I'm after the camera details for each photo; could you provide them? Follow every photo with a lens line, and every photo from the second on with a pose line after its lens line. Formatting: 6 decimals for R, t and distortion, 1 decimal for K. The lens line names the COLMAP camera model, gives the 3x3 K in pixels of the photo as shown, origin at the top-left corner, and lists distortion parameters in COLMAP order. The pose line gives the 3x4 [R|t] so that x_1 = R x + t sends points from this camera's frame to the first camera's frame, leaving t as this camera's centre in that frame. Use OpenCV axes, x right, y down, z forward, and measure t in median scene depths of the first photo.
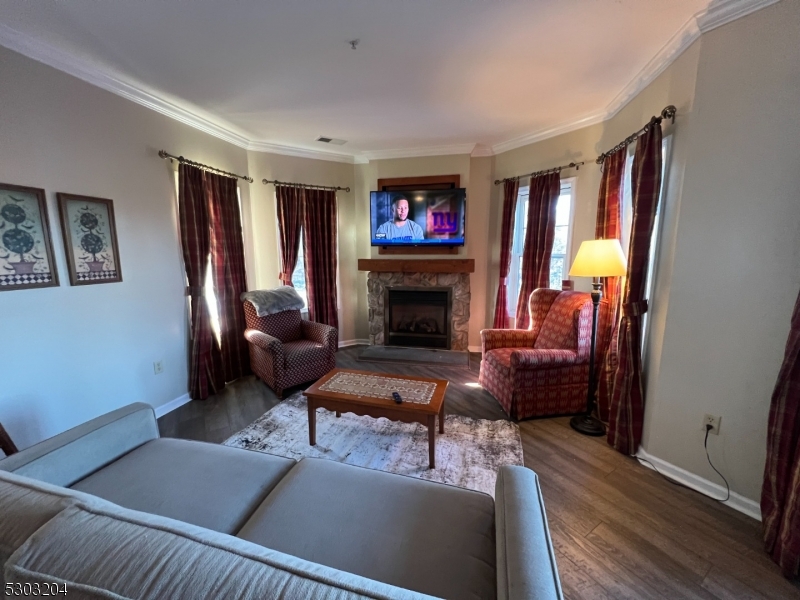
lens RADIAL K [[318.1, 0, 396.4], [0, 318.1, 299.3], [0, 0, 1]] dist [0.000835, -0.000702]
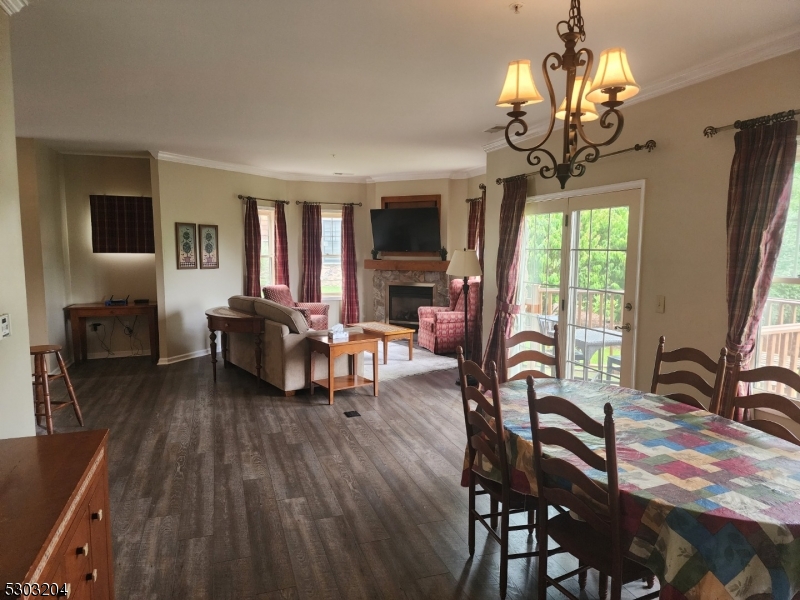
lens RADIAL K [[536.8, 0, 400.0], [0, 536.8, 311.2], [0, 0, 1]] dist [0.070121, -0.064075]
pose [[0.973676, 0.037929, -0.224758, 0.892028], [-0.045581, 0.998541, -0.028954, 0.238027], [0.223332, 0.038436, 0.973984, -1.839471]]
